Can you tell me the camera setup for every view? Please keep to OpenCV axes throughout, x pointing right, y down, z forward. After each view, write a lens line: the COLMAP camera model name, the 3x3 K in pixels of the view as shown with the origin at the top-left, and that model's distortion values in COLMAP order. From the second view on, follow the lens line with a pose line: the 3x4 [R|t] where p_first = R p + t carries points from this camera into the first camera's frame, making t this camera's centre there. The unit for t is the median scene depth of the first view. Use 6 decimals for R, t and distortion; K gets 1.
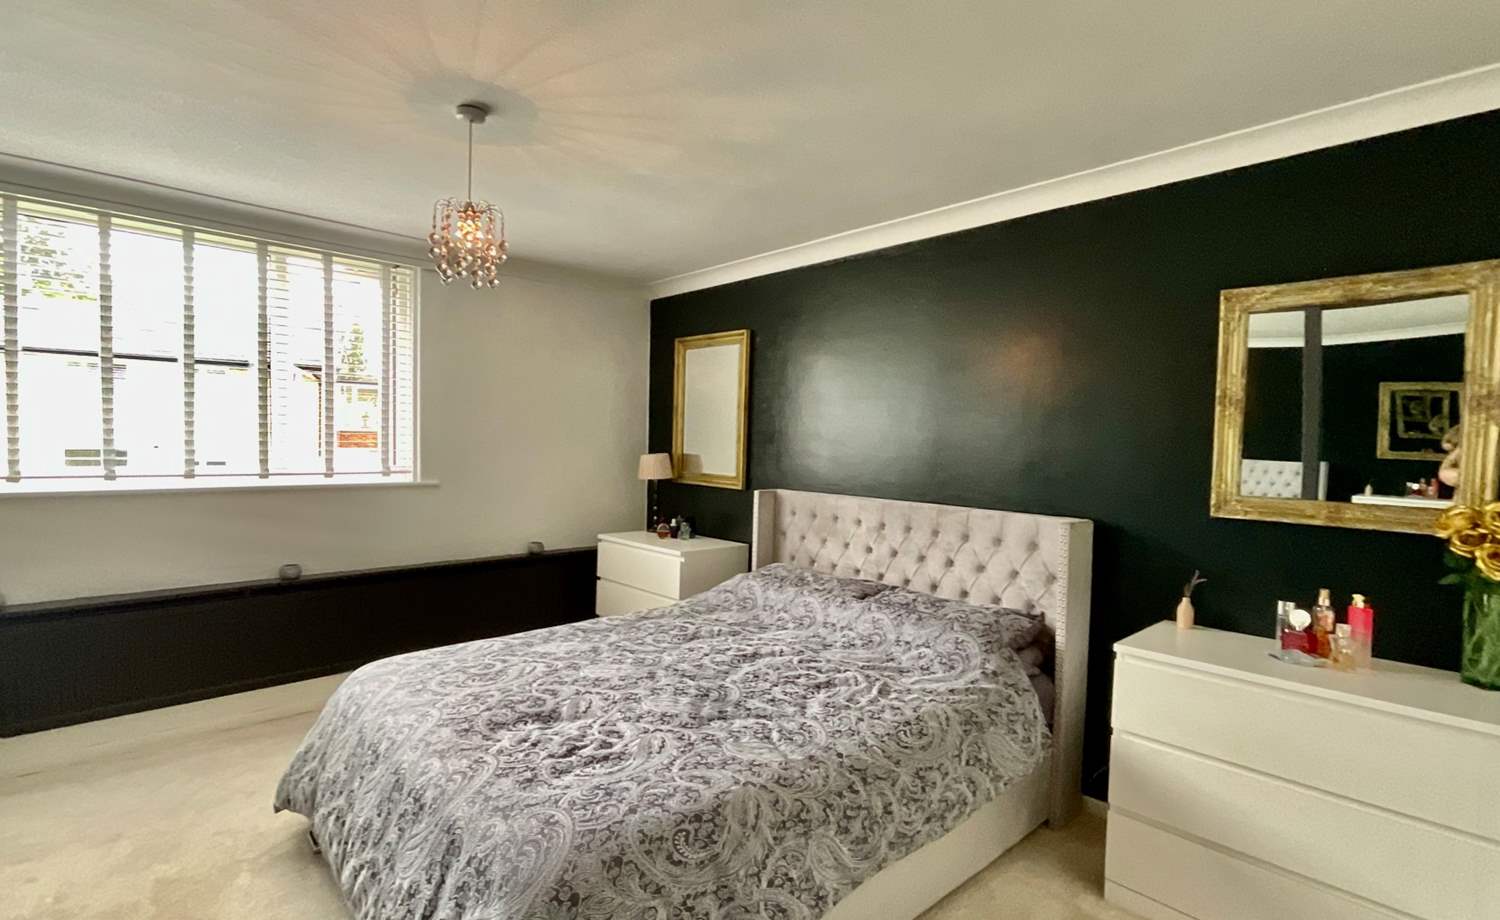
lens RADIAL K [[682.8, 0, 748.2], [0, 682.8, 425.3], [0, 0, 1]] dist [-0.000206, -0.000026]
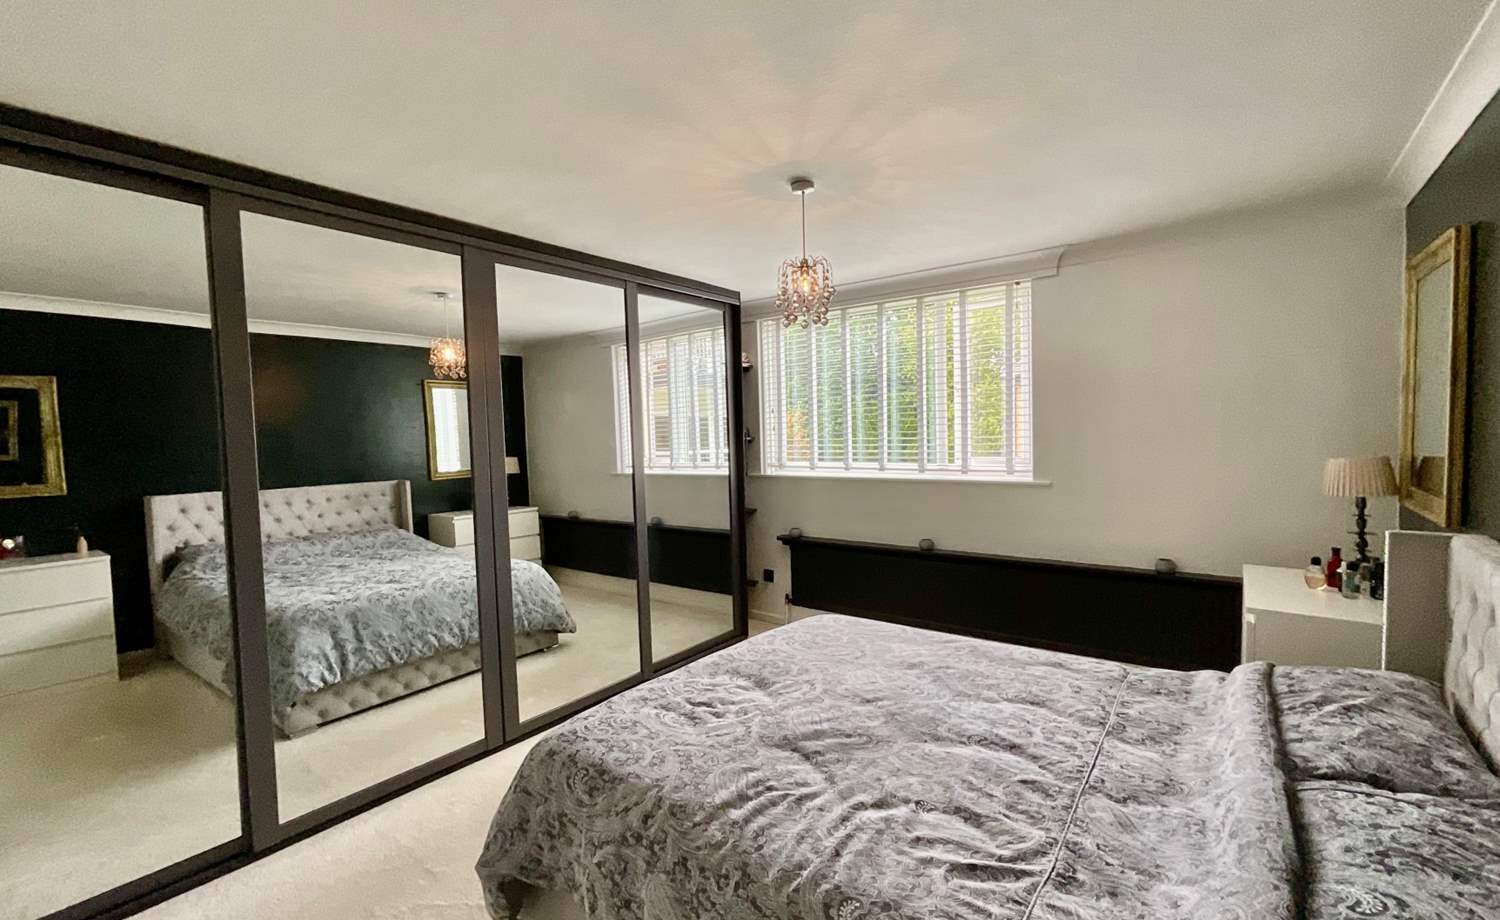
lens RADIAL K [[623.1, 0, 750.0], [0, 623.1, 460.0], [0, 0, 1]] dist [0.001428, 0.000148]
pose [[0.183038, 0.020358, -0.982895, 0.678165], [0.049569, 0.998323, 0.029908, -0.001338], [0.981855, -0.054195, 0.181722, 0.698393]]
